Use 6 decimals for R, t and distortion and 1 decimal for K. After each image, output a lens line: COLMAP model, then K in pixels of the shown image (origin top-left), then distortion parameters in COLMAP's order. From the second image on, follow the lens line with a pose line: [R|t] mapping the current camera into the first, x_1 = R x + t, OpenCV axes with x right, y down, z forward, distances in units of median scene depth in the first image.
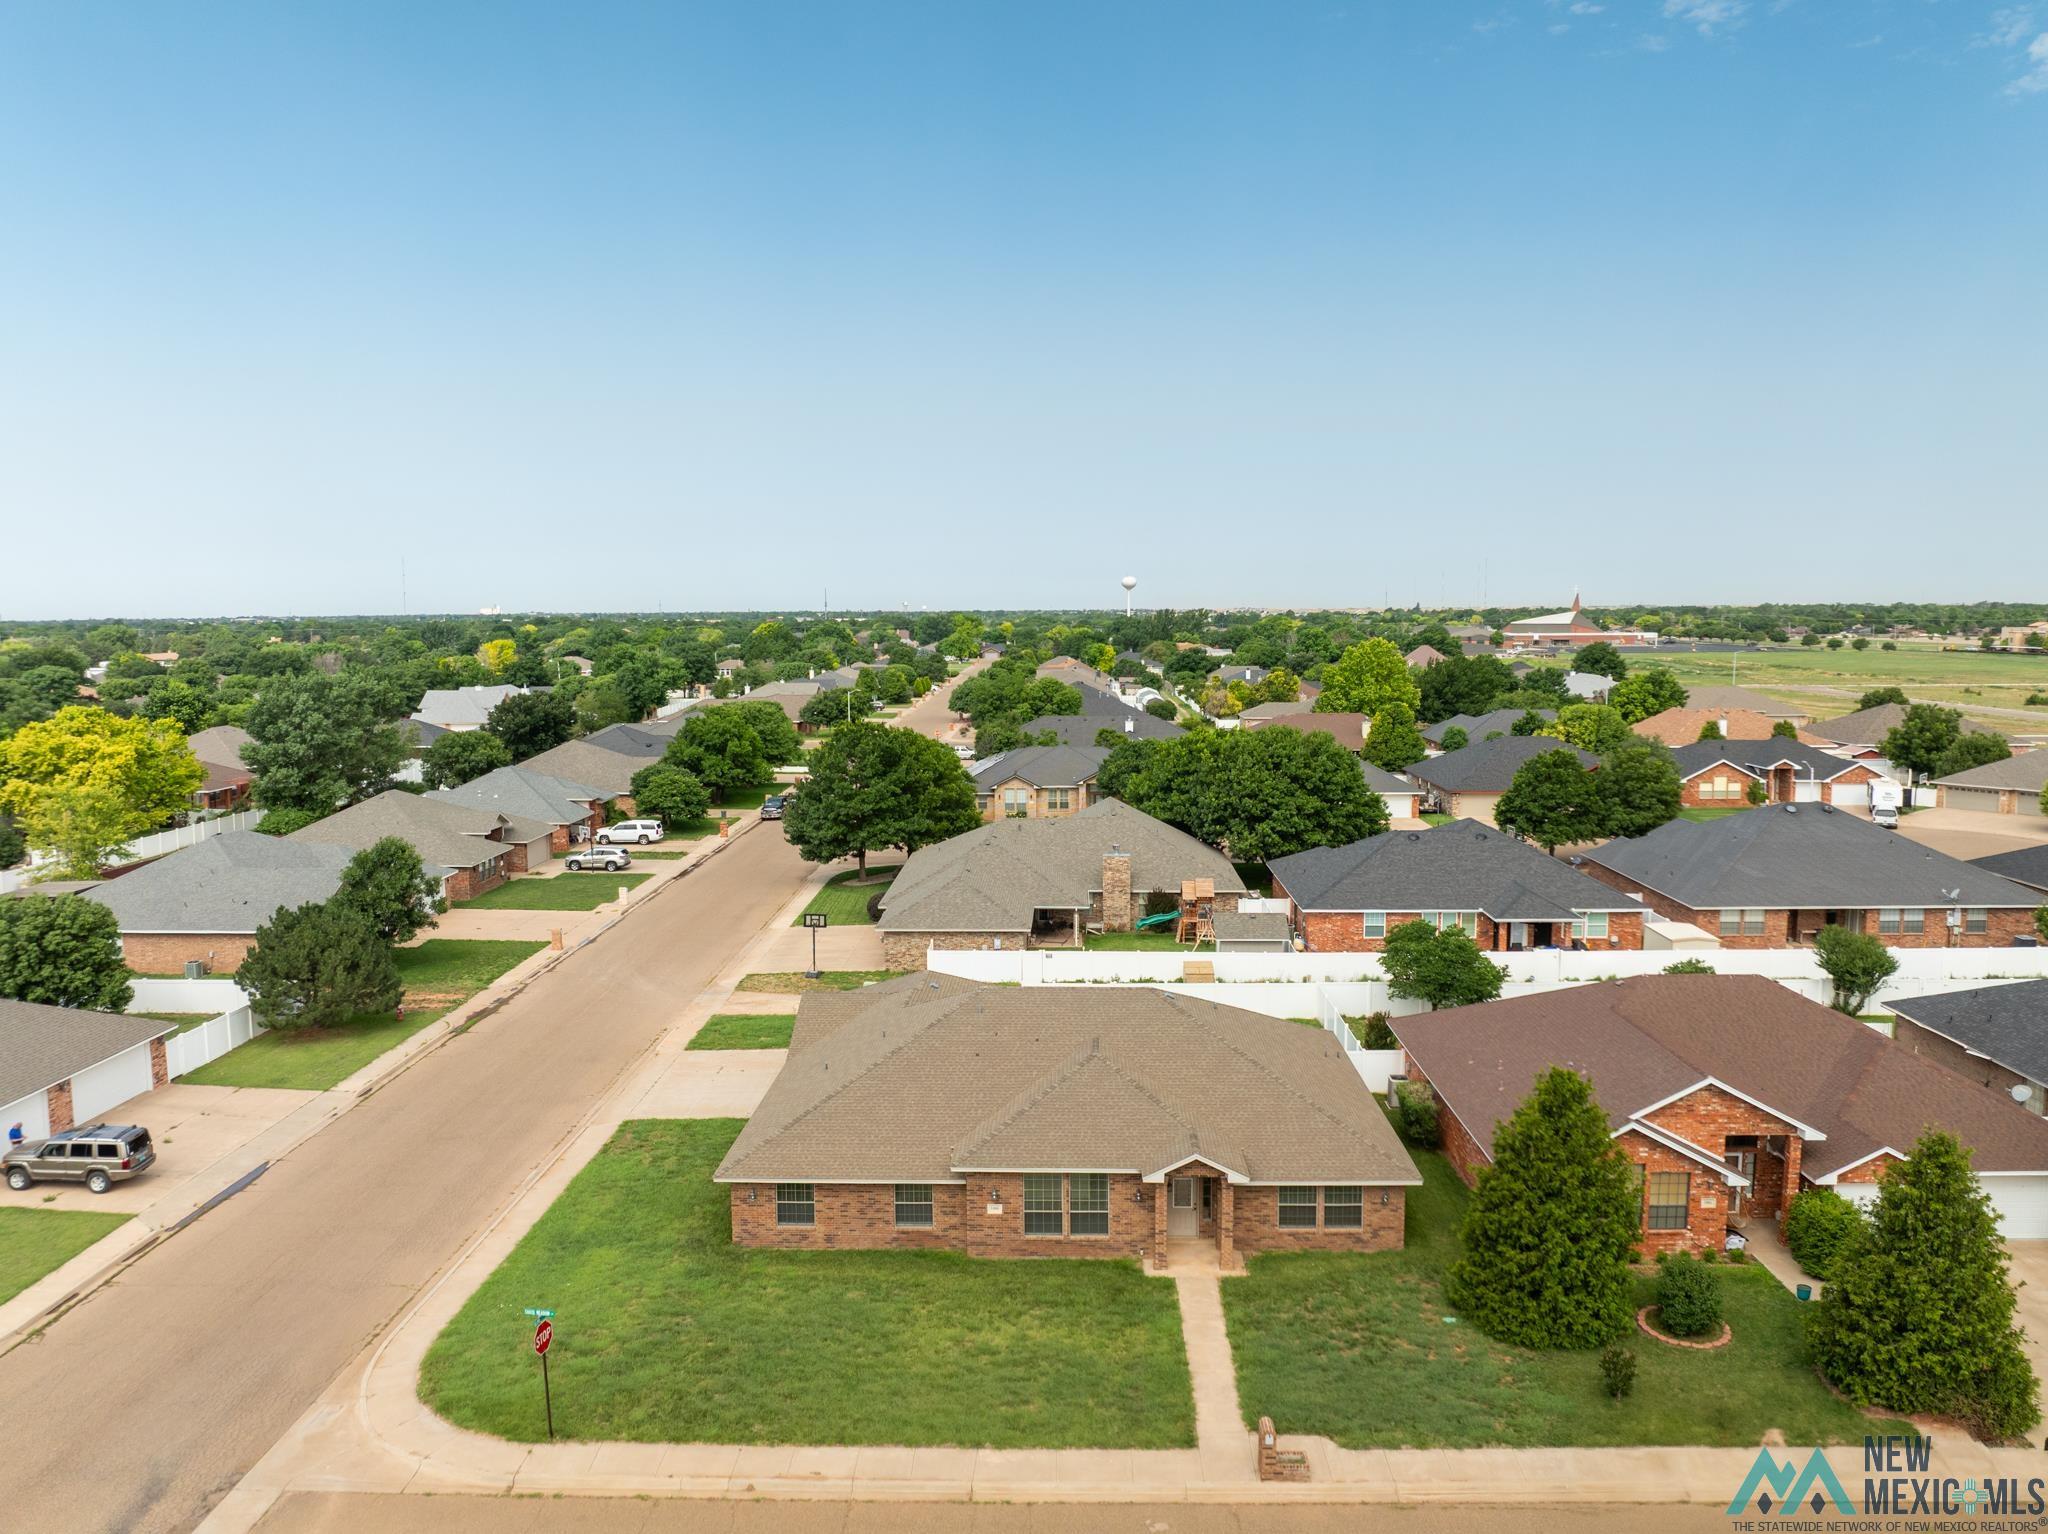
lens RADIAL K [[1463.3, 0, 1038.1], [0, 1463.3, 722.8], [0, 0, 1]] dist [-0.034776, -0.006303]
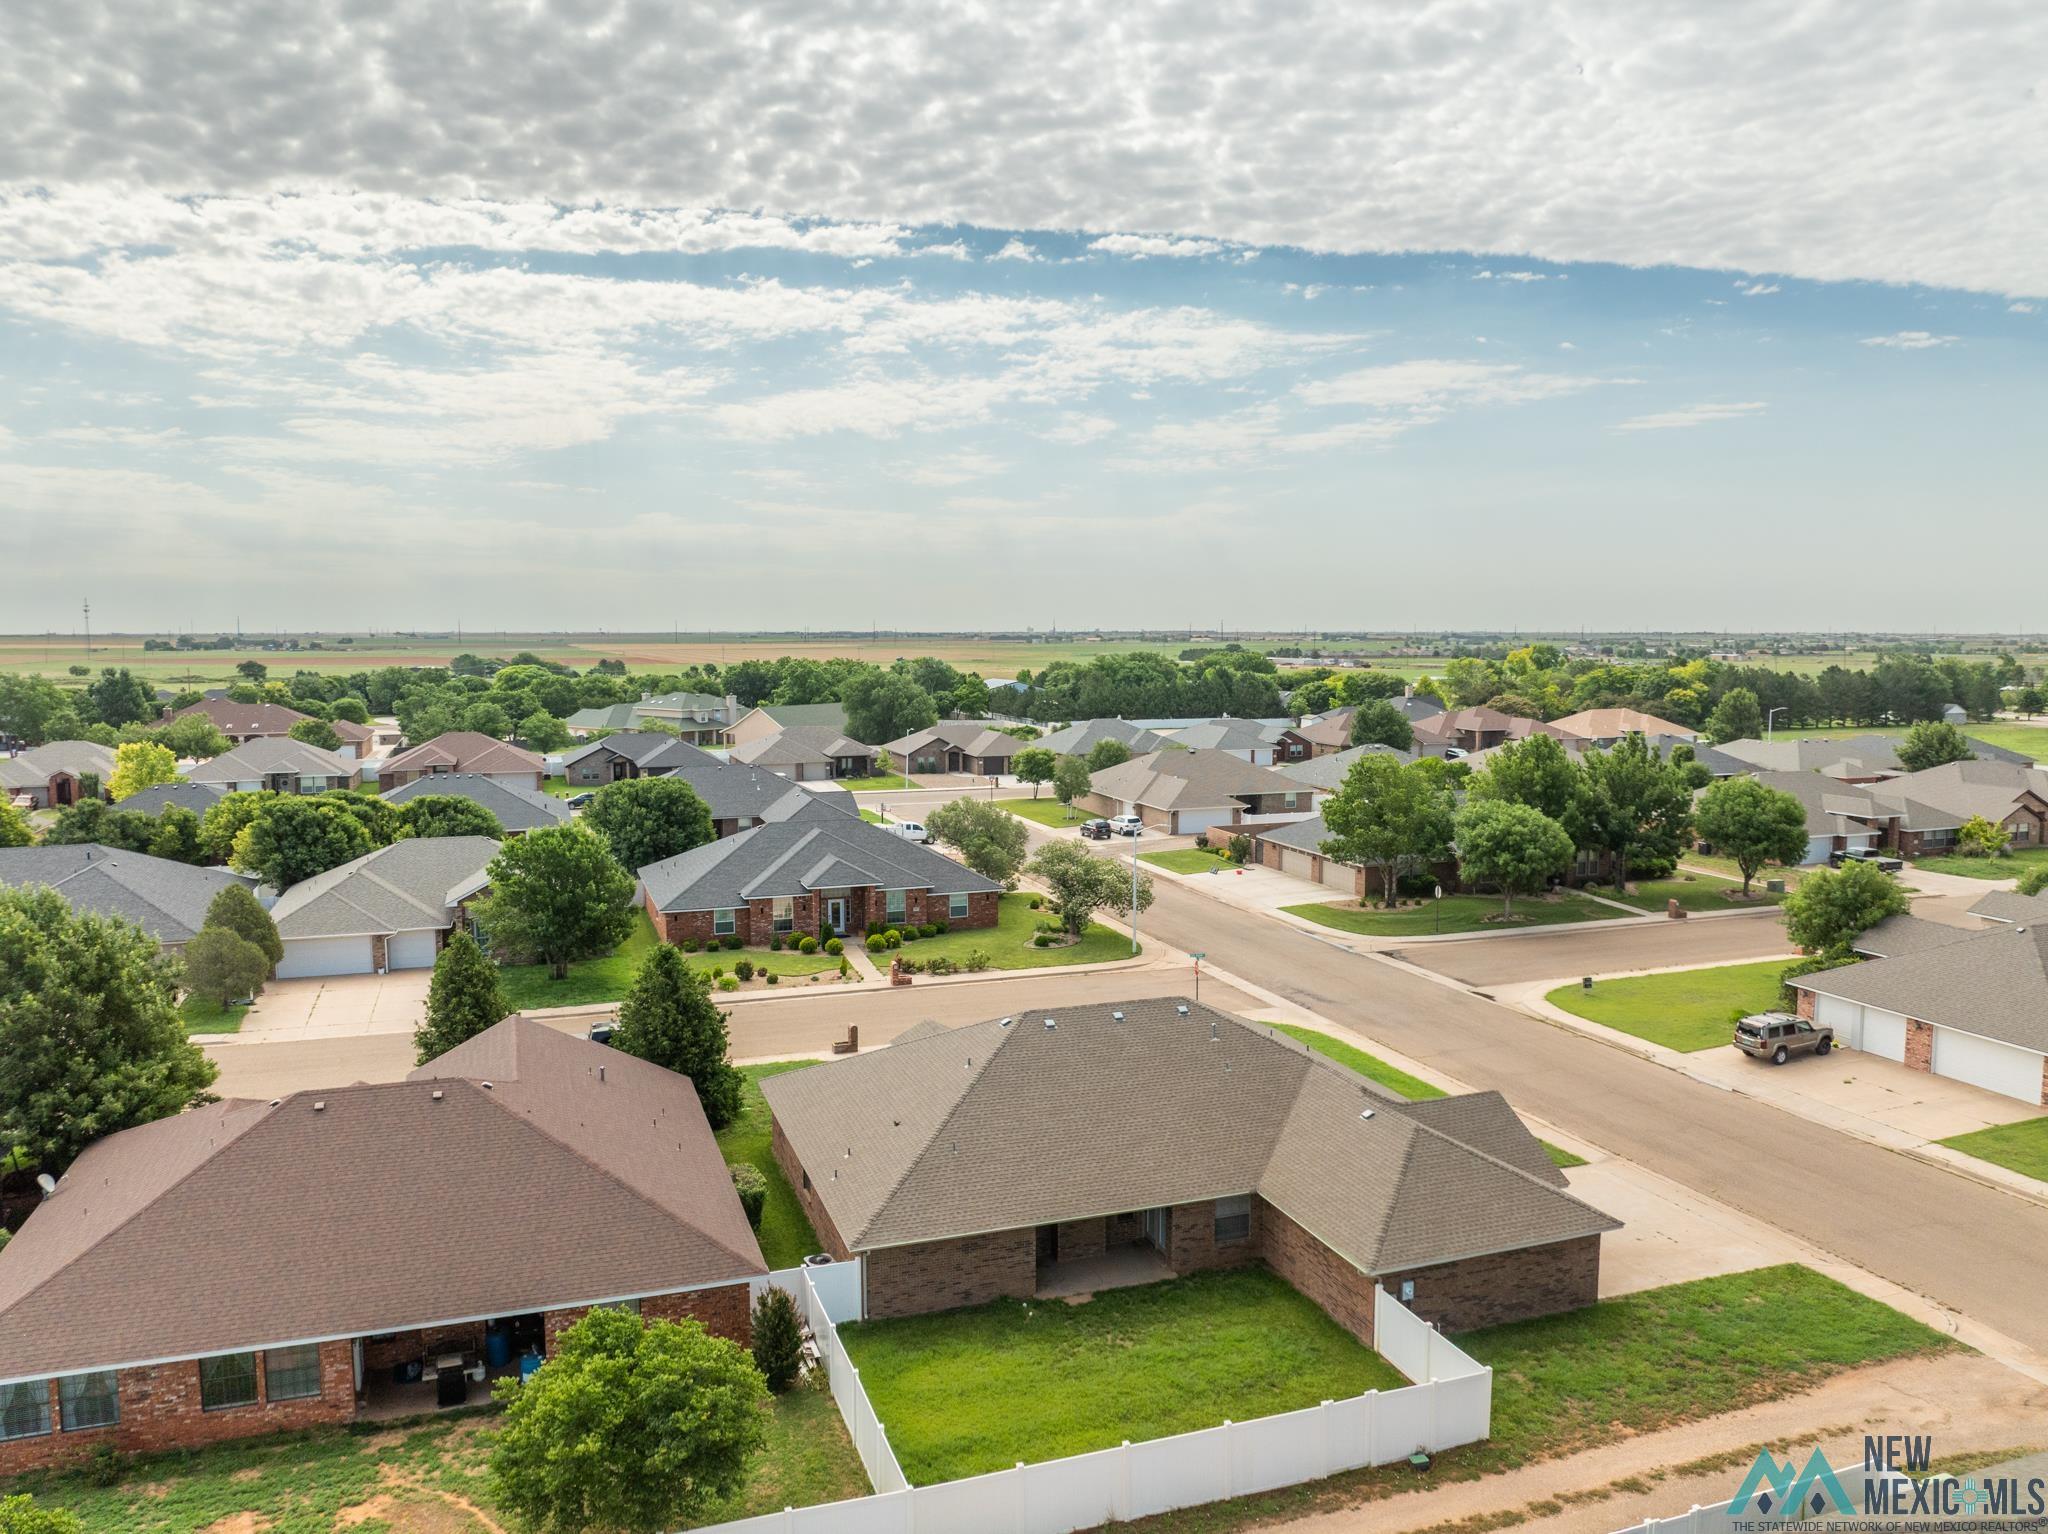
lens RADIAL K [[1463.3, 0, 1043.7], [0, 1463.3, 747.8], [0, 0, 1]] dist [-0.034776, -0.006303]
pose [[-0.930878, 0.037640, -0.363387, 0.466954], [-0.020292, 0.987816, 0.154301, -0.158880], [0.364767, 0.151009, -0.918772, 2.136221]]
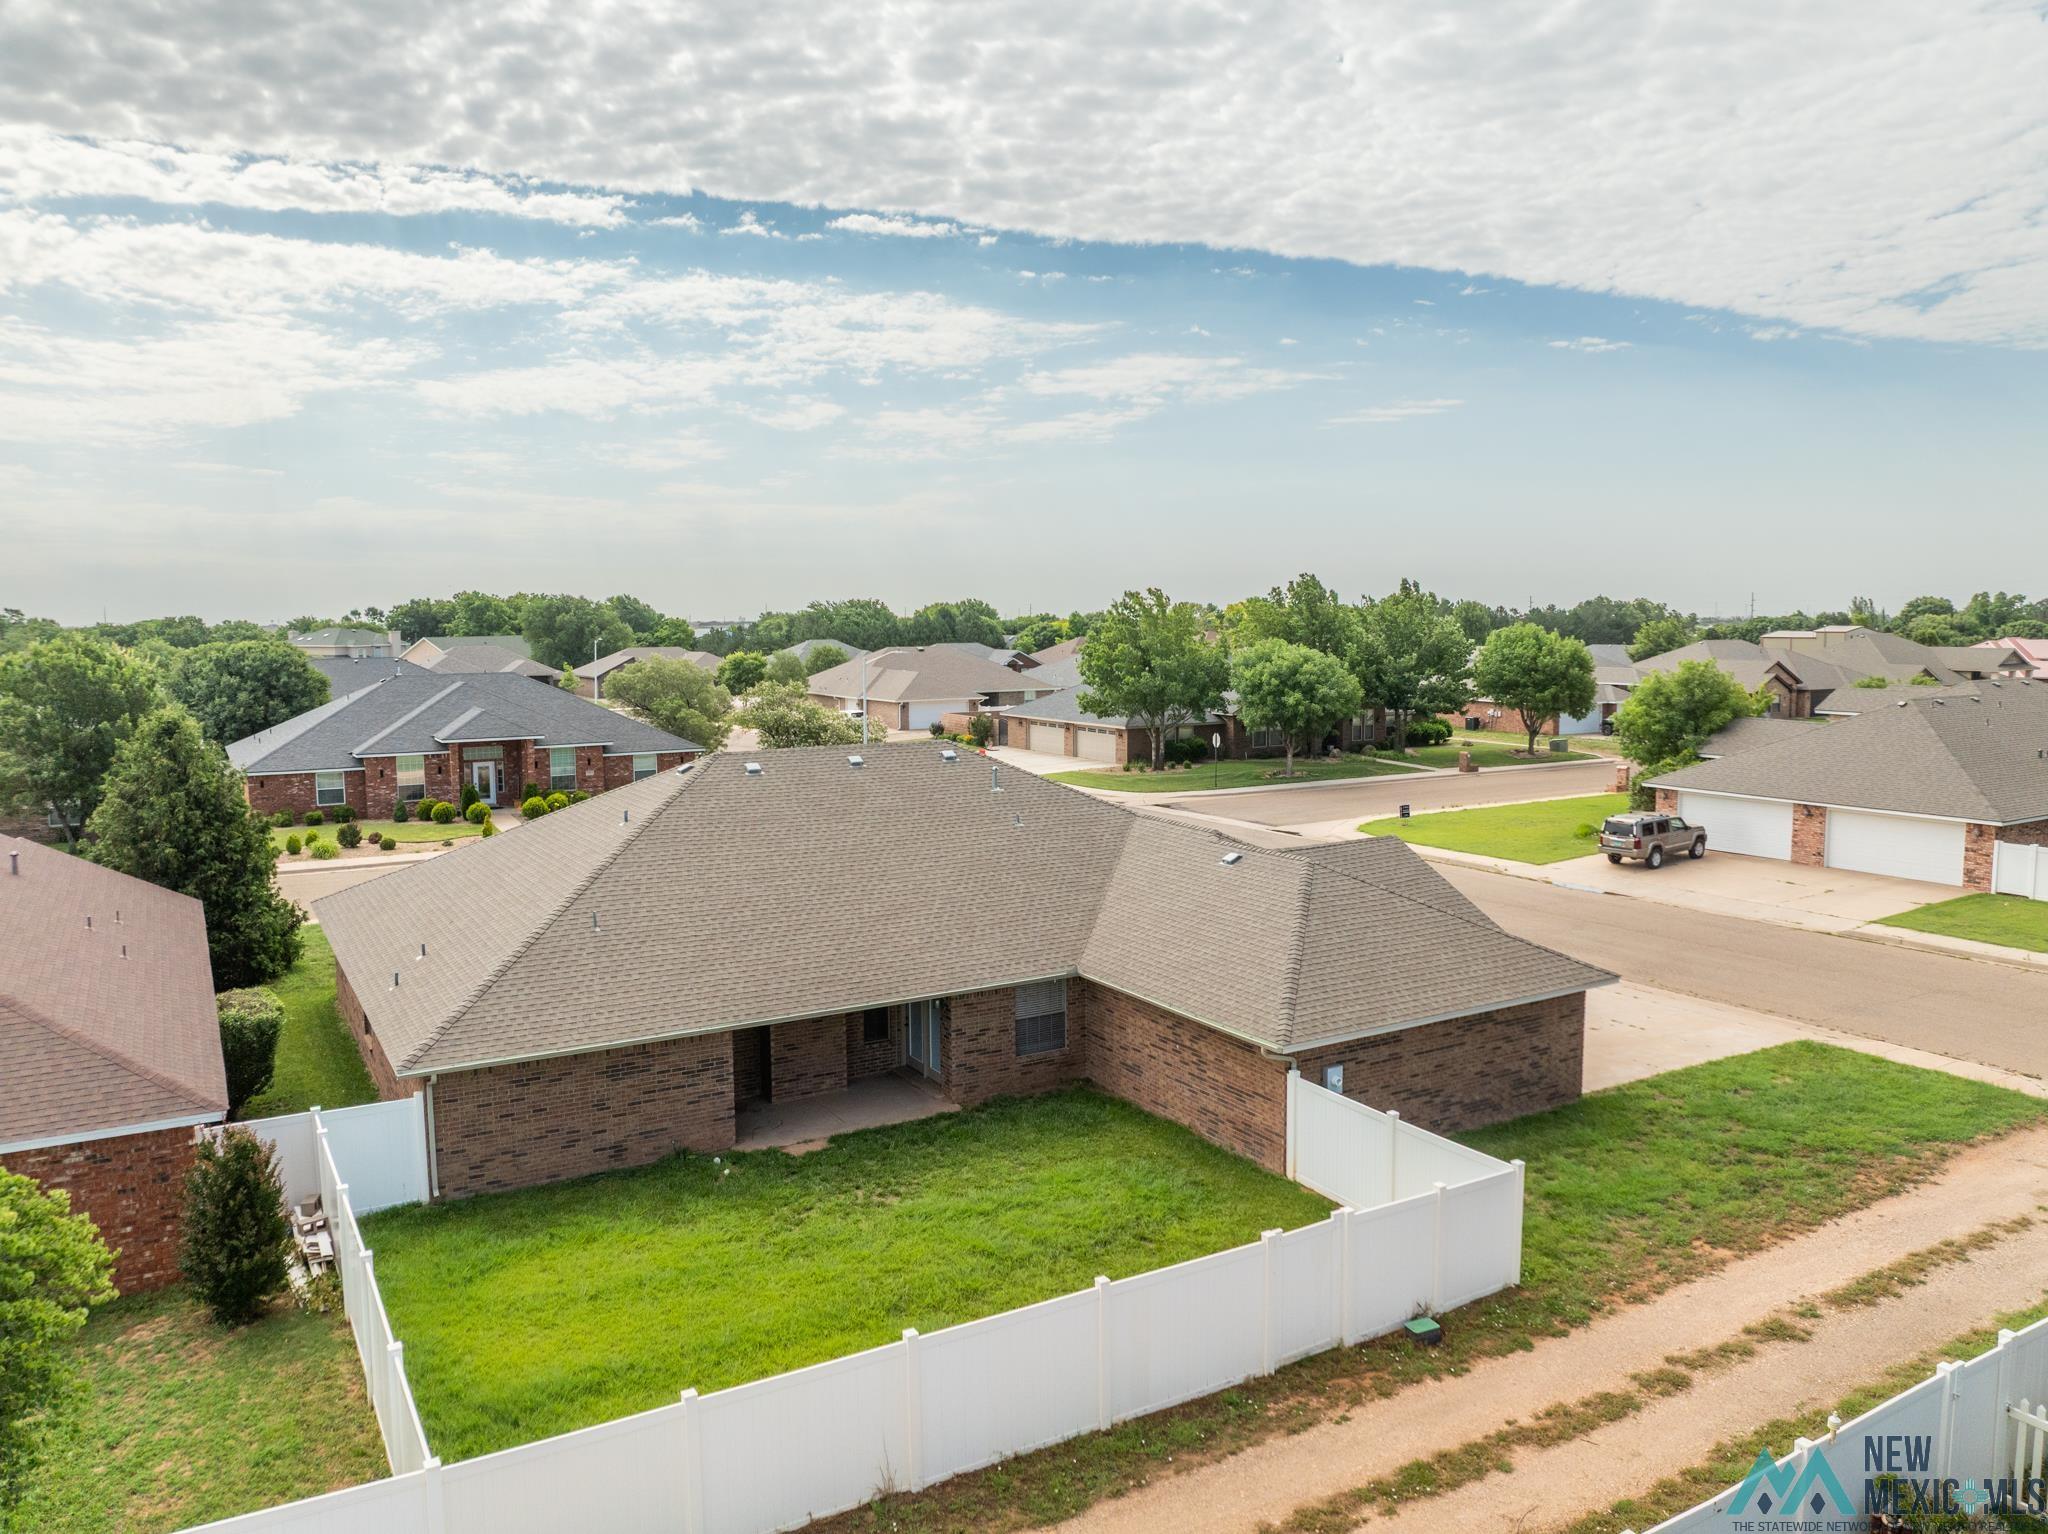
lens RADIAL K [[1463.3, 0, 1042.2], [0, 1463.3, 746.4], [0, 0, 1]] dist [-0.034776, -0.006303]
pose [[-0.843864, 0.059343, -0.533265, 0.339267], [-0.029870, 0.987128, 0.157117, 0.084352], [0.535725, 0.148514, -0.831230, 1.844854]]
